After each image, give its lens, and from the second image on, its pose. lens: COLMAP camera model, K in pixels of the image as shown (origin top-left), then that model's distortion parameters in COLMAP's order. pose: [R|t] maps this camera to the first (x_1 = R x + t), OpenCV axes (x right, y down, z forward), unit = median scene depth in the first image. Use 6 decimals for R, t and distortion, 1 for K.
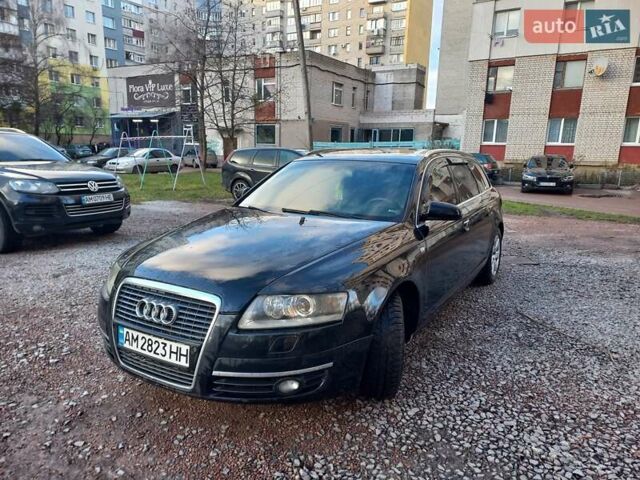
lens RADIAL K [[382.6, 0, 307.9], [0, 382.6, 239.8], [0, 0, 1]] dist [0.001738, -0.000136]
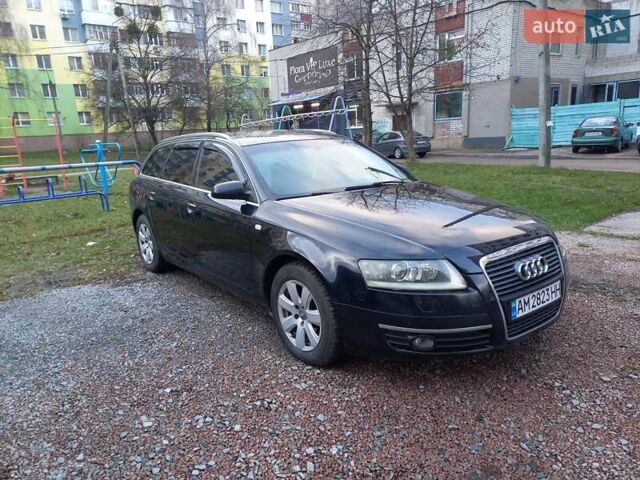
lens RADIAL K [[382.6, 0, 307.9], [0, 382.6, 239.8], [0, 0, 1]] dist [0.001738, -0.000136]
pose [[0.913292, 0.034926, -0.405805, -0.045029], [-0.016820, 0.998701, 0.048101, -0.038187], [0.406957, -0.037105, 0.912693, 0.170396]]
